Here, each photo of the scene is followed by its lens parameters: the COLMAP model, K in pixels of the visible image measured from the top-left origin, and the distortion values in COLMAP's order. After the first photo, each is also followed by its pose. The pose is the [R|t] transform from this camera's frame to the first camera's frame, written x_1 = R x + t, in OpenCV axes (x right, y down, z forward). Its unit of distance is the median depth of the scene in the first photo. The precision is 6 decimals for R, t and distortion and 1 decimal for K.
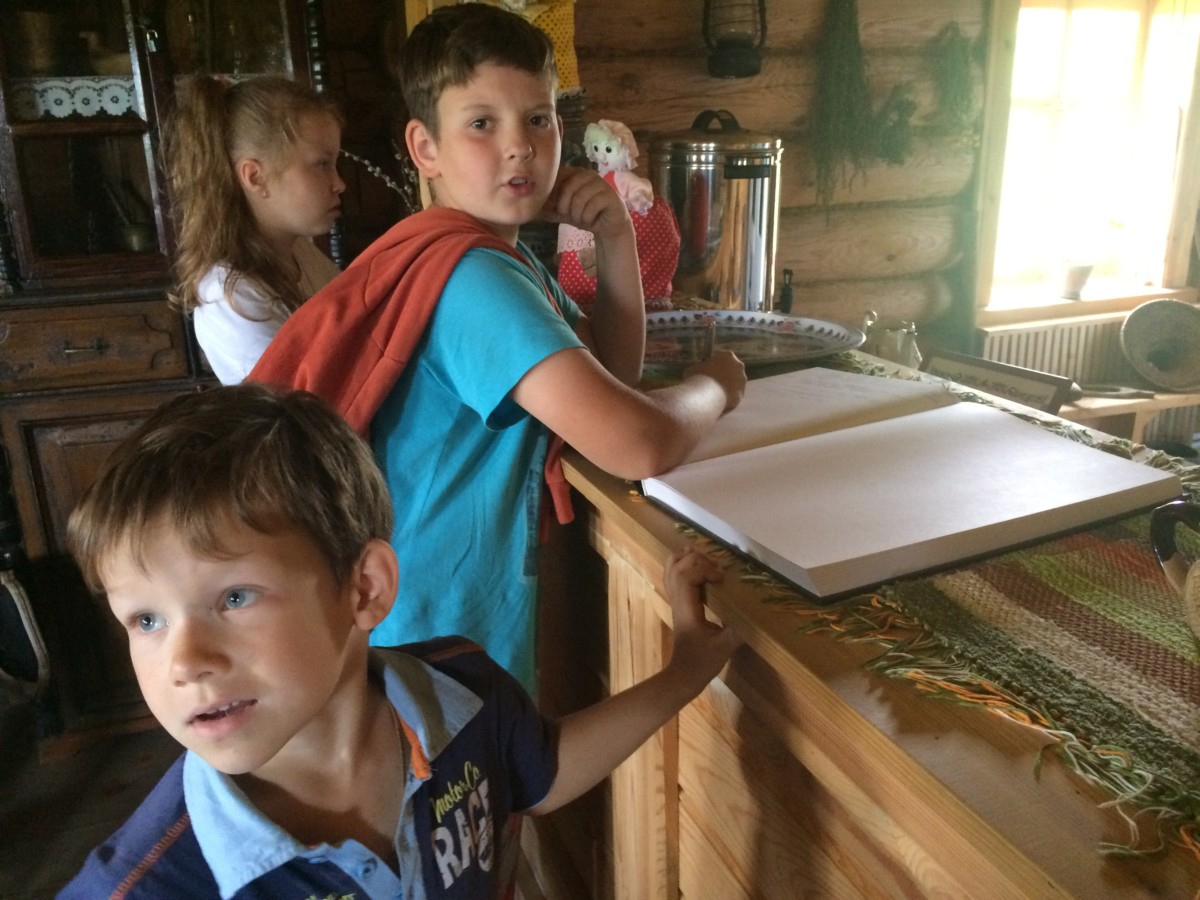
lens RADIAL K [[1013.4, 0, 600.0], [0, 1013.4, 450.0], [0, 0, 1]] dist [0.085746, -0.120835]
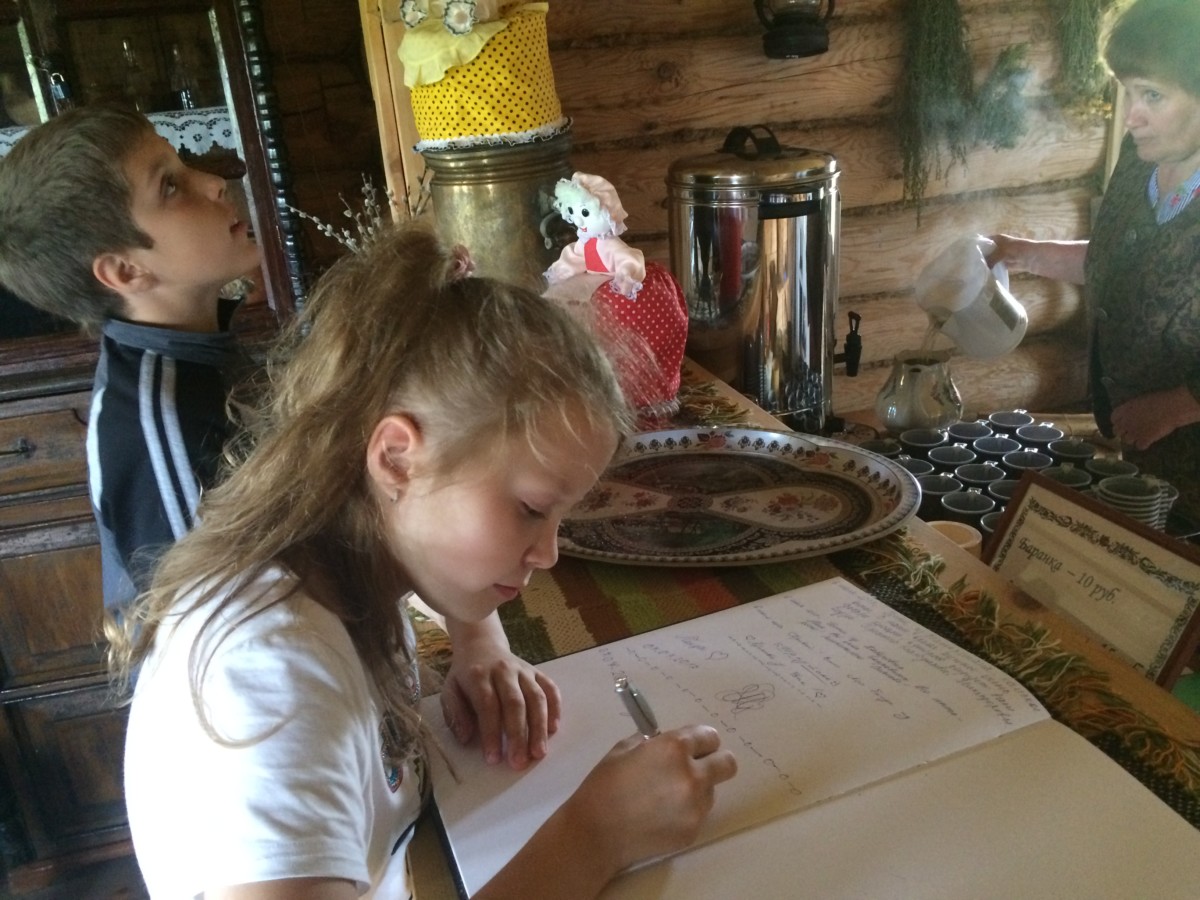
lens RADIAL K [[1013.4, 0, 600.0], [0, 1013.4, 450.0], [0, 0, 1]] dist [0.085746, -0.120835]
pose [[0.993202, -0.016829, -0.115178, 0.085054], [0.023296, 0.998213, 0.055034, -0.131117], [0.114045, -0.057343, 0.991819, 0.196520]]
